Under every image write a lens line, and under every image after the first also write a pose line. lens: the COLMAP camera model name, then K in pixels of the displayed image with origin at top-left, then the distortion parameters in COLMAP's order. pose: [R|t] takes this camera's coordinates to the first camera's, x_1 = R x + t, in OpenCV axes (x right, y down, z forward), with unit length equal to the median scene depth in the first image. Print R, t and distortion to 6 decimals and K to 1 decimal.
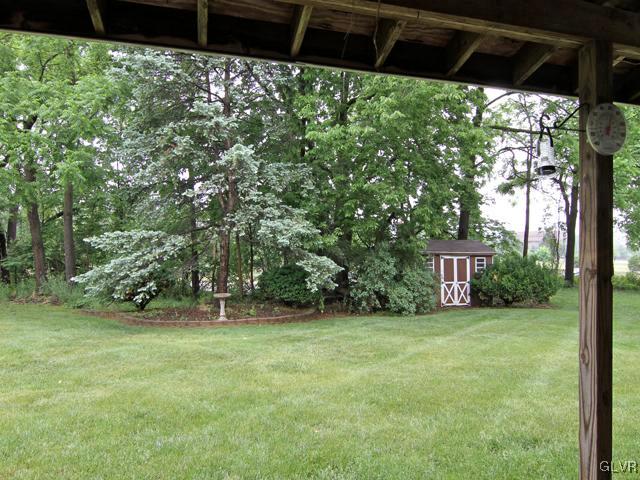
lens RADIAL K [[408.0, 0, 320.0], [0, 408.0, 240.9], [0, 0, 1]] dist [-0.003421, -0.000210]
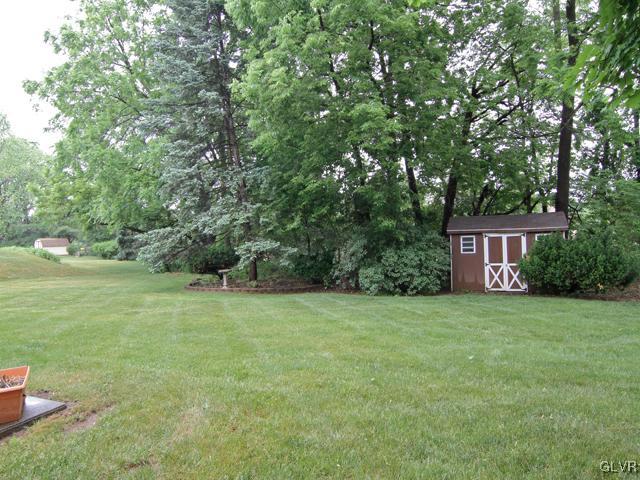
lens RADIAL K [[408.0, 0, 320.6], [0, 408.0, 239.9], [0, 0, 1]] dist [-0.003421, -0.000210]
pose [[0.749494, -0.029220, -0.661366, 0.613875], [0.058573, 0.998034, 0.022285, 0.008826], [0.659415, -0.055441, 0.749732, 0.105061]]
